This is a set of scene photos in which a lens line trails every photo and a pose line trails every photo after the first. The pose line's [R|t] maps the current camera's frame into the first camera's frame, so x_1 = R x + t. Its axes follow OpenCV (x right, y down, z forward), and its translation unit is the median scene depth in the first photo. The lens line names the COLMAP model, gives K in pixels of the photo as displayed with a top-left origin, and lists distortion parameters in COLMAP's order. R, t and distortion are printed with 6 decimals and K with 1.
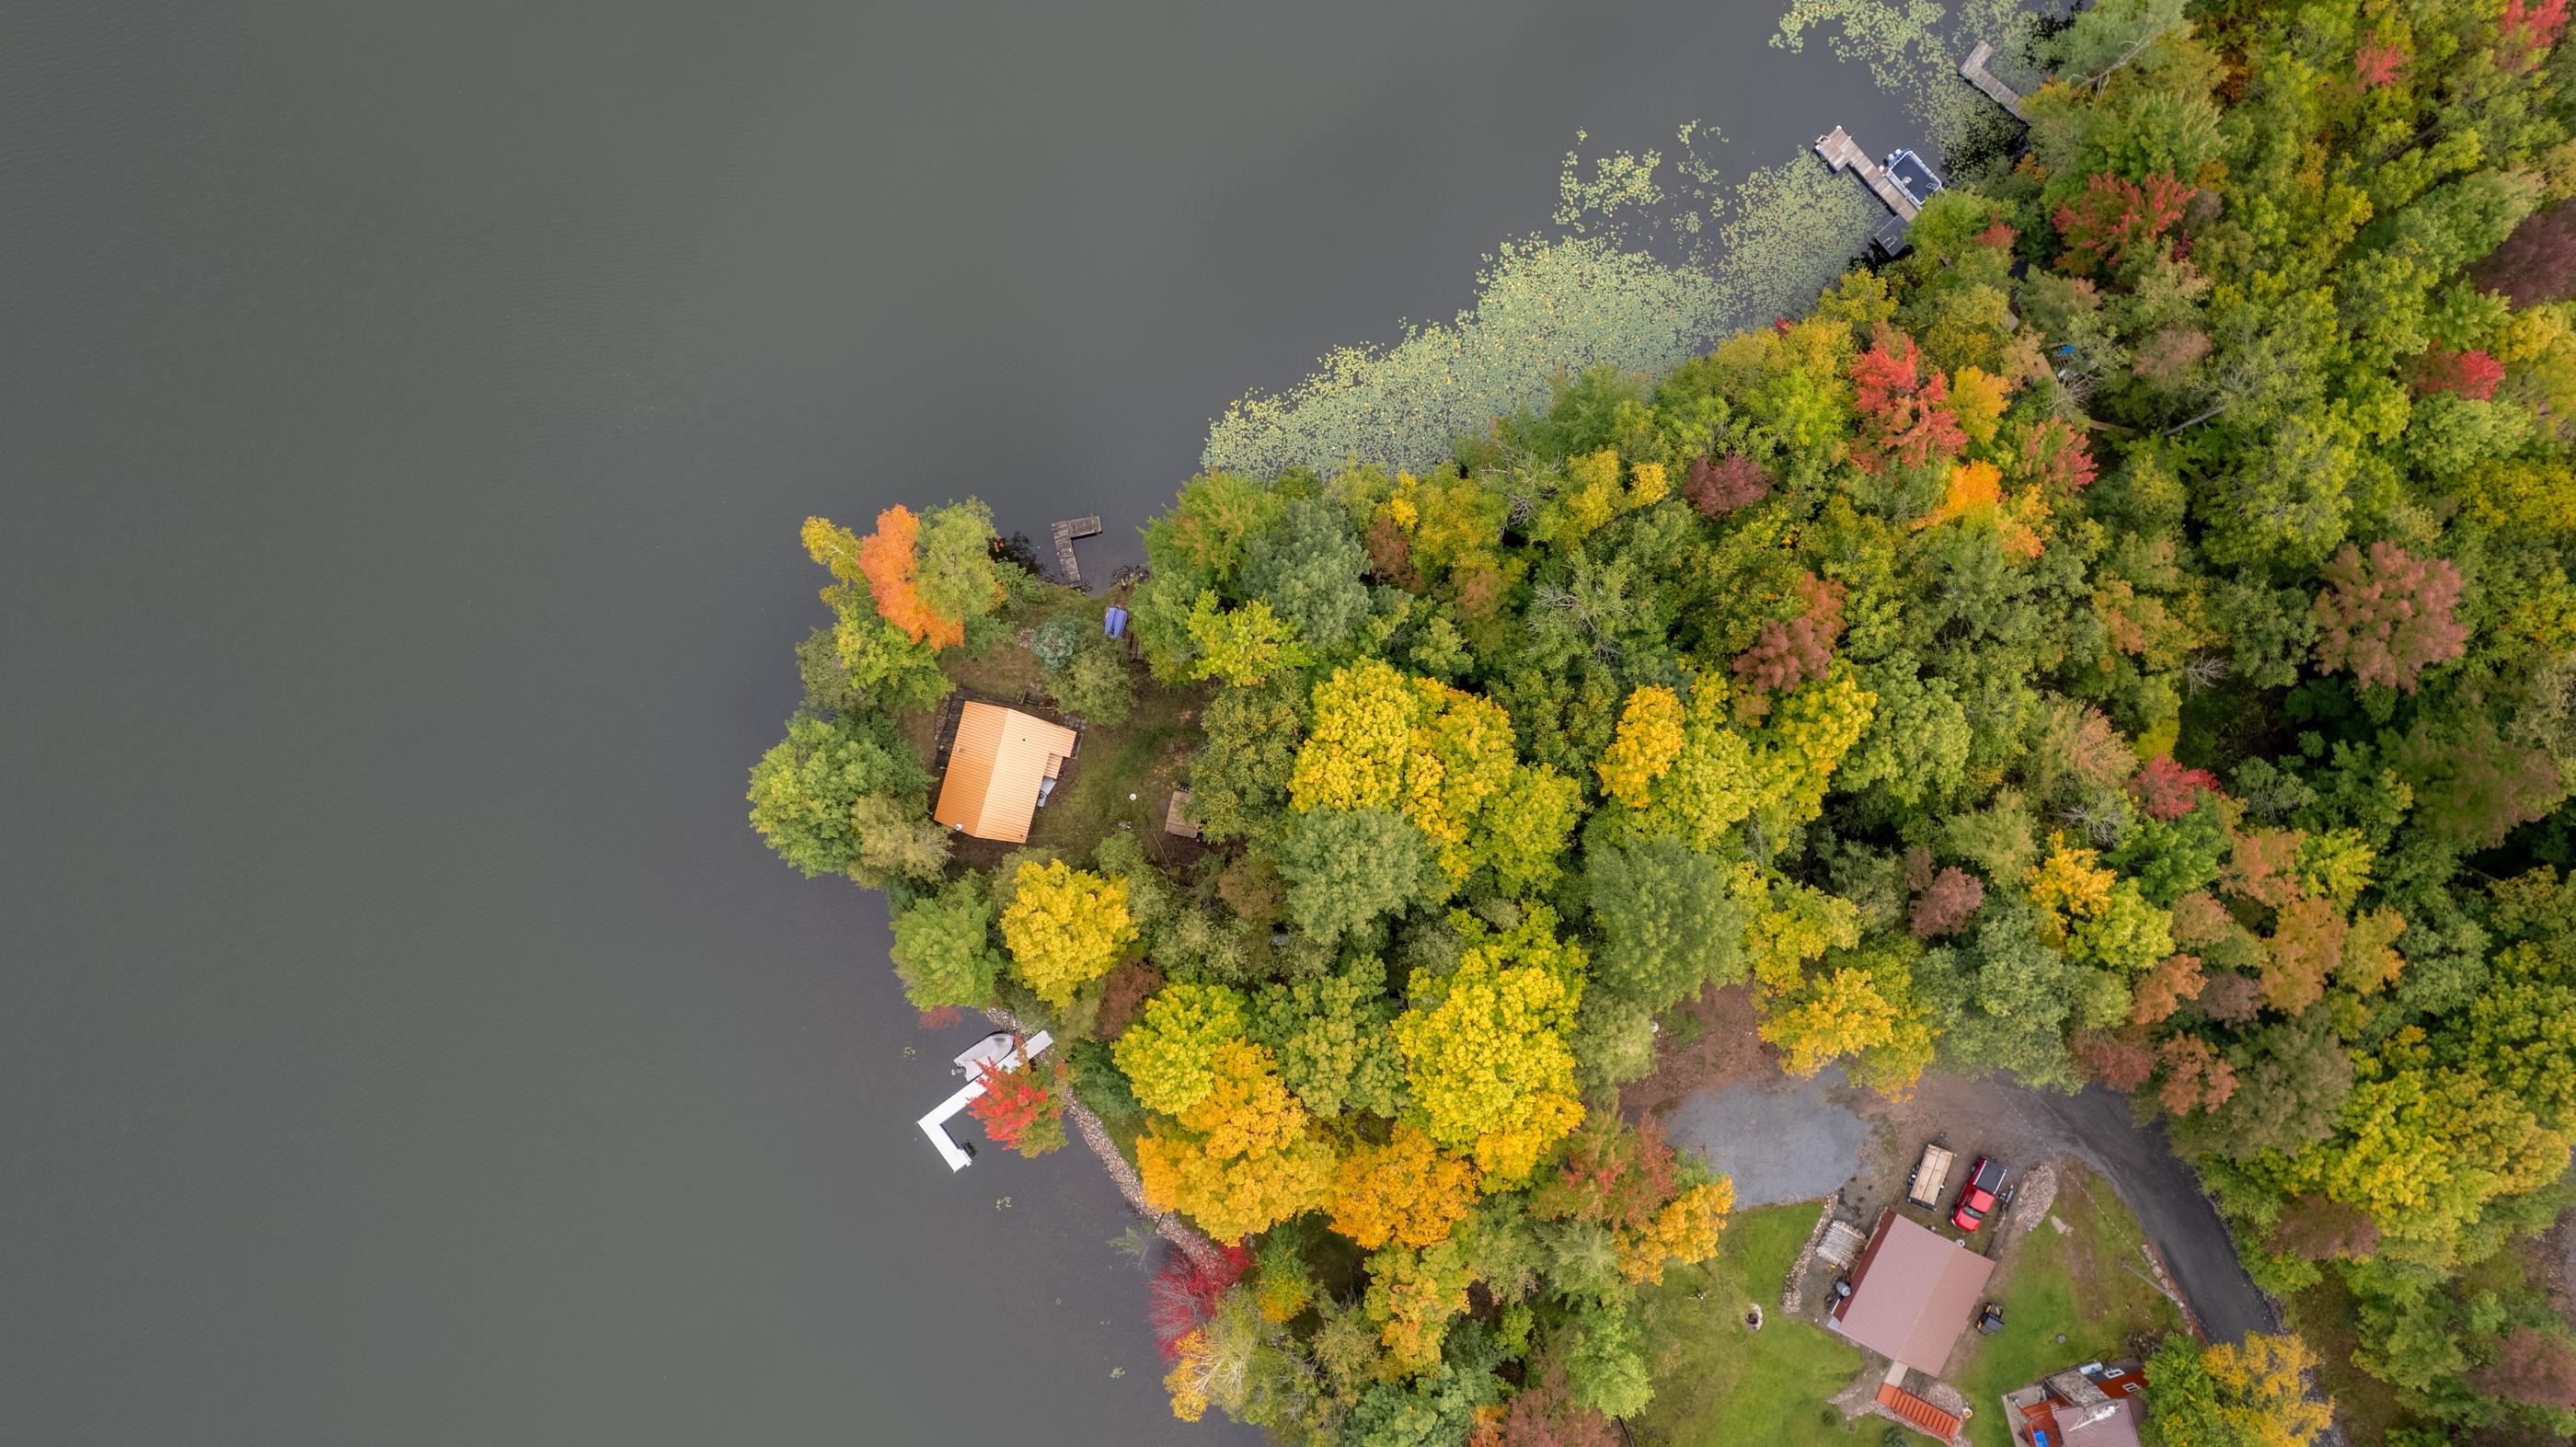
lens RADIAL K [[1661.4, 0, 1277.2], [0, 1661.4, 740.5], [0, 0, 1]] dist [-0.070465, 0.065037]
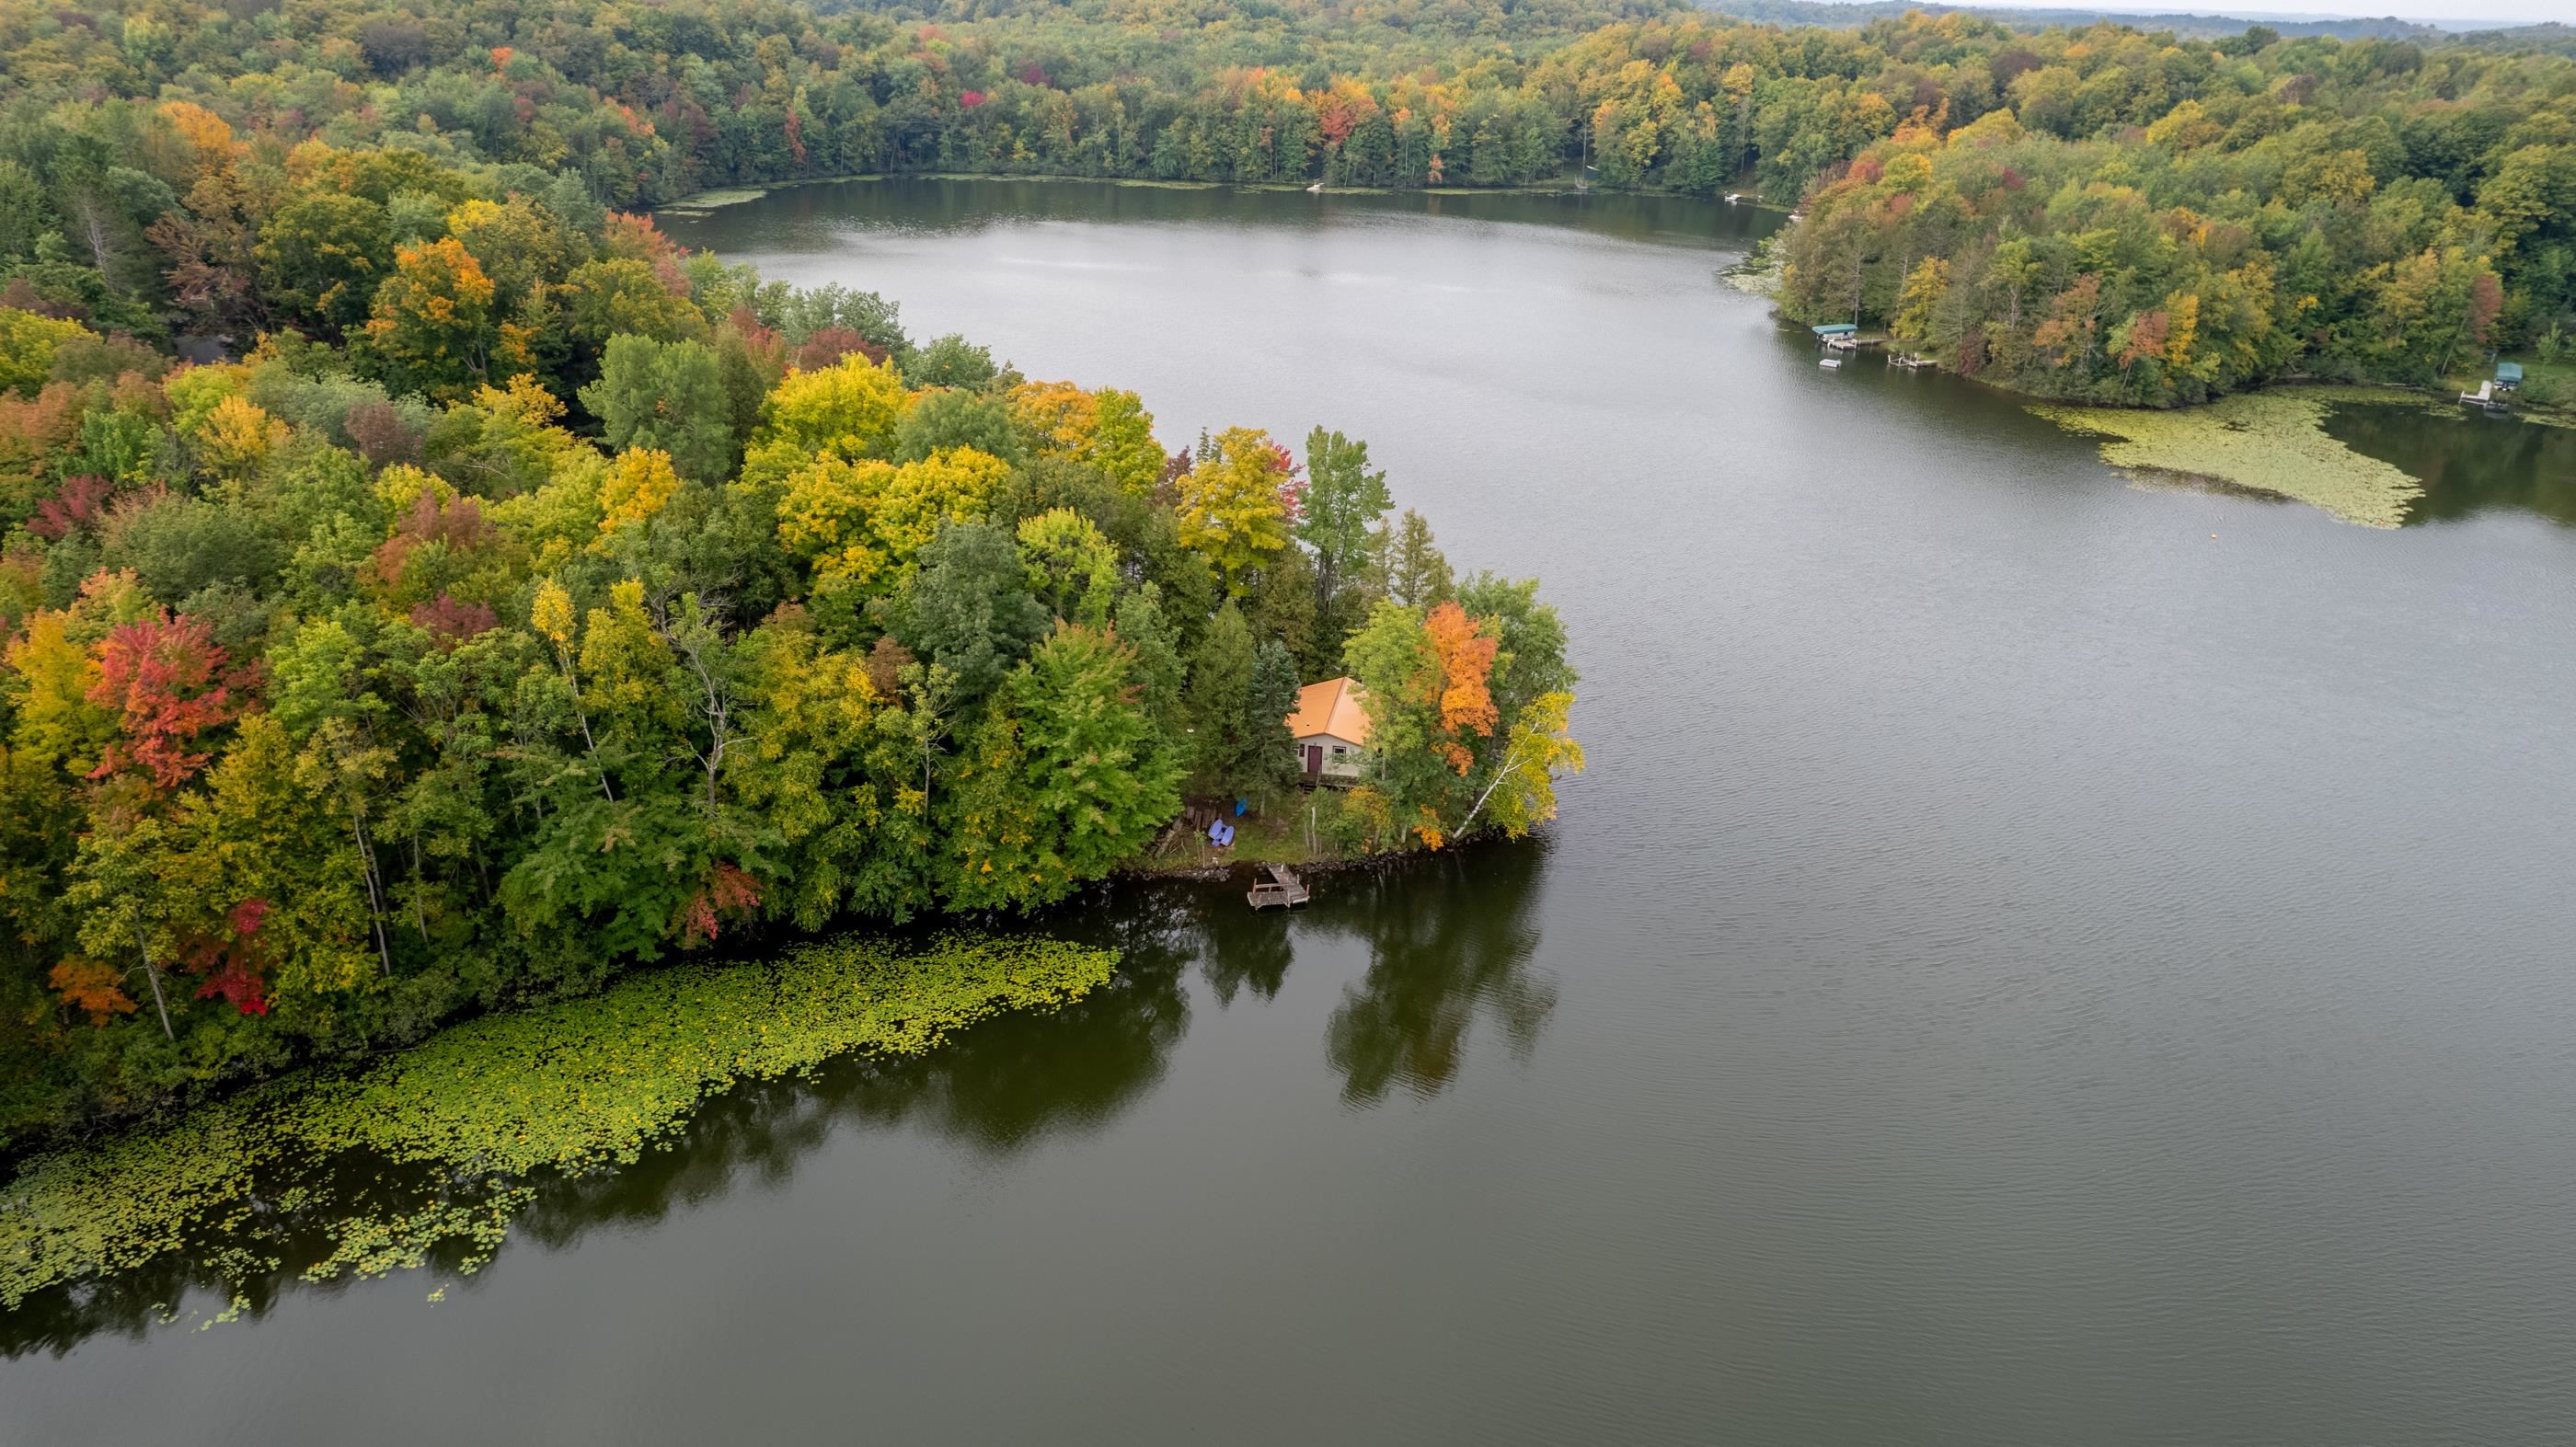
lens RADIAL K [[1661.4, 0, 1277.2], [0, 1661.4, 740.5], [0, 0, 1]] dist [-0.070465, 0.065037]
pose [[-0.994697, -0.003996, -0.102770, -0.038334], [-0.090476, -0.441152, 0.892860, -0.798951], [-0.048905, 0.897423, 0.438451, 0.579049]]
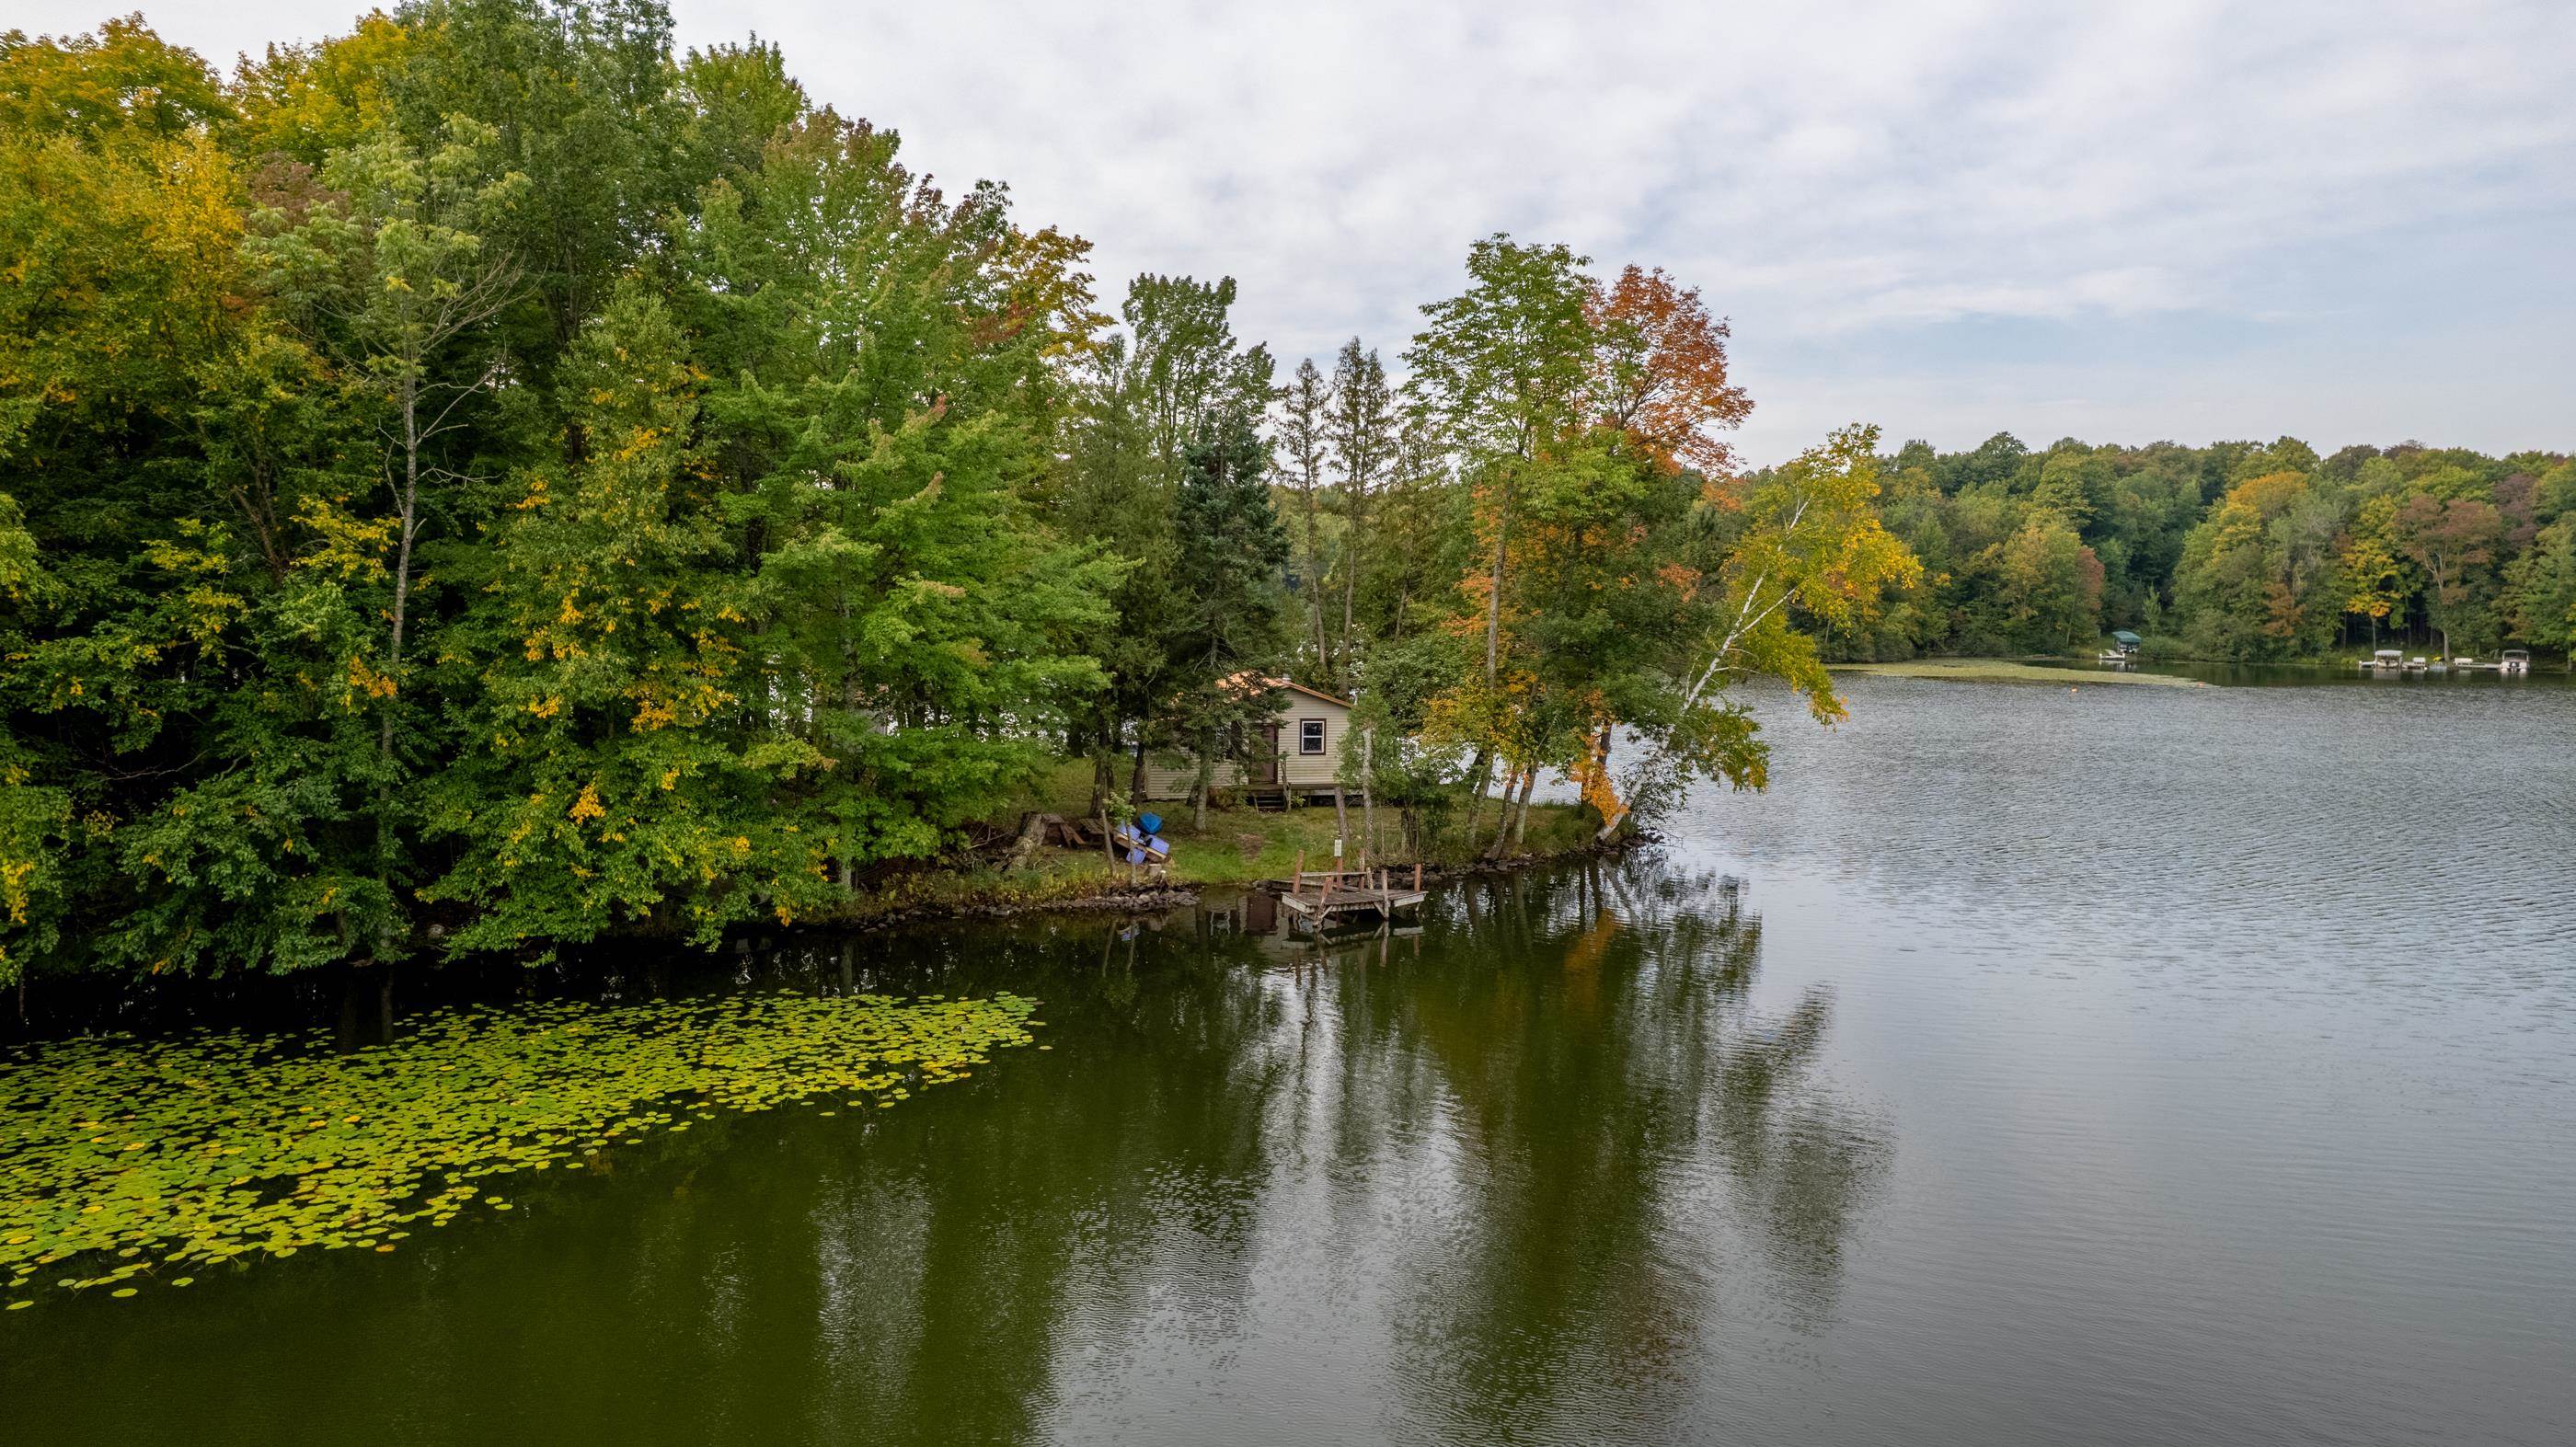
lens RADIAL K [[1661.4, 0, 1277.2], [0, 1661.4, 740.5], [0, 0, 1]] dist [-0.070465, 0.065037]
pose [[-0.914132, 0.001094, -0.405414, 0.021480], [-0.403659, -0.095443, 0.909917, -0.406868], [-0.037698, 0.995434, 0.087689, 0.934222]]
